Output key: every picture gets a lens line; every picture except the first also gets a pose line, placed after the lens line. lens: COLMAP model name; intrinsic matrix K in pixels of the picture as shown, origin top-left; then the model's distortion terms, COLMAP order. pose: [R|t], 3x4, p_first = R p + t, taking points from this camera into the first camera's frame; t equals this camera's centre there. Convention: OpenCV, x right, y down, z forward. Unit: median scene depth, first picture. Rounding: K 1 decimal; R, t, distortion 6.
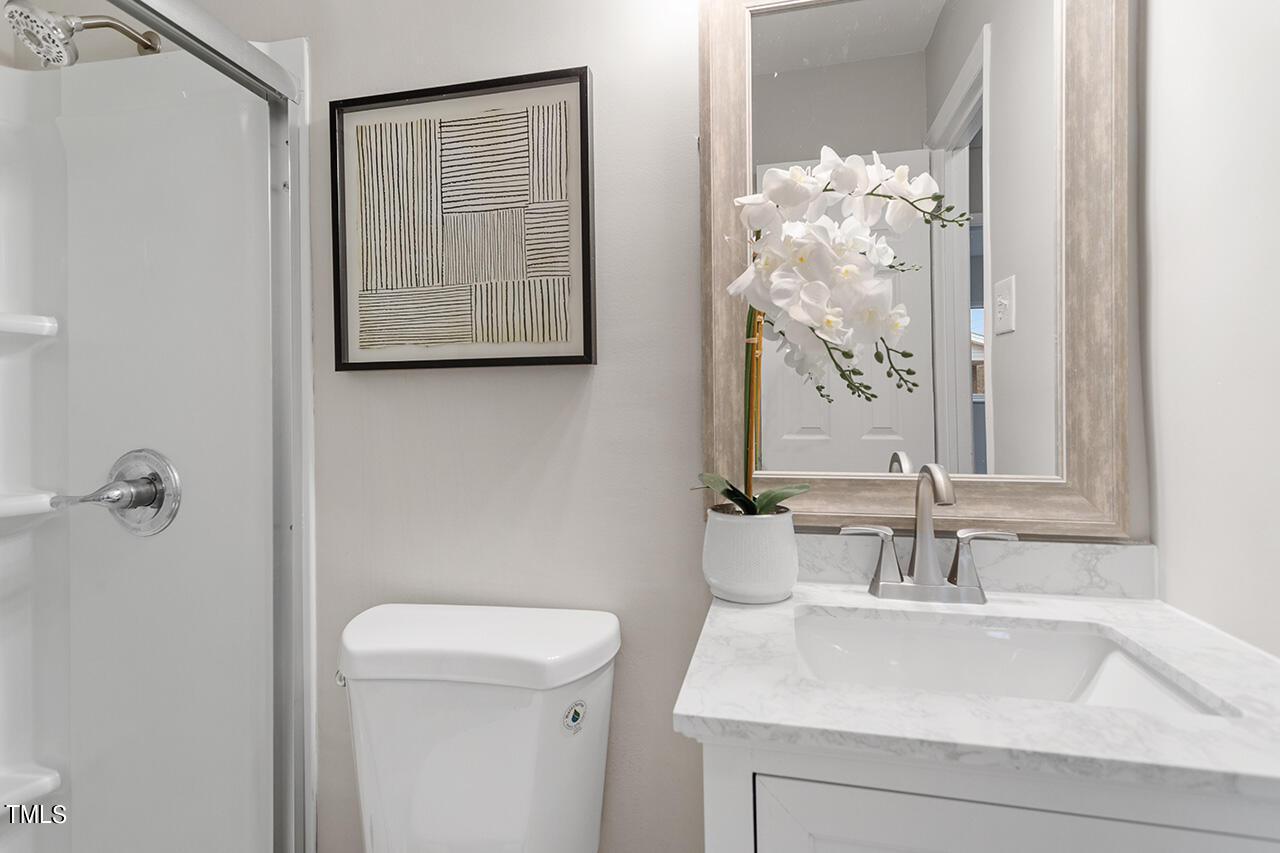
lens RADIAL K [[622.4, 0, 655.1], [0, 622.4, 416.7], [0, 0, 1]] dist [0.005392, 0.000597]
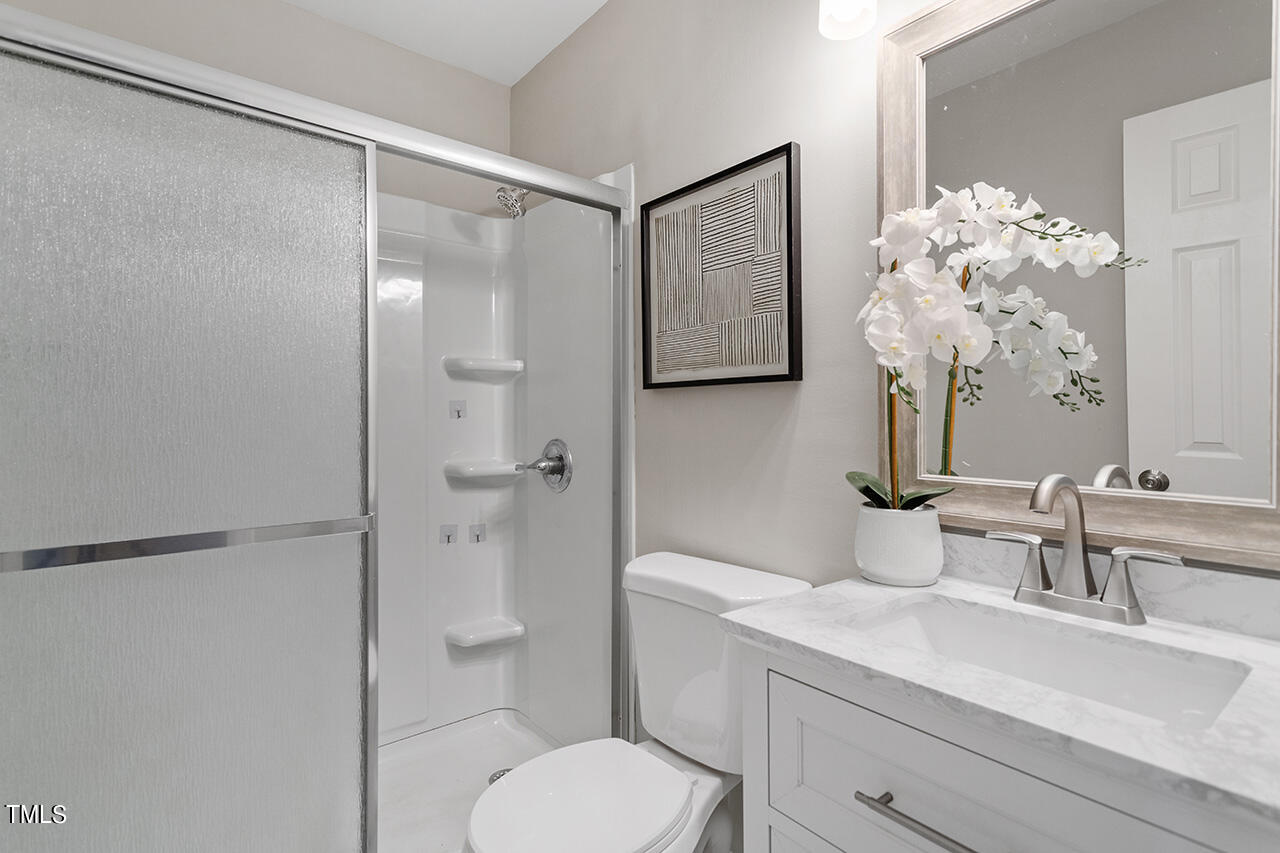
lens RADIAL K [[613.6, 0, 625.2], [0, 613.6, 432.3], [0, 0, 1]] dist [0.004538, 0.001063]
pose [[0.778962, 0.022423, -0.626670, 0.435930], [-0.009173, 0.999661, 0.024367, -0.008826], [0.627004, -0.013233, 0.778904, -0.181066]]
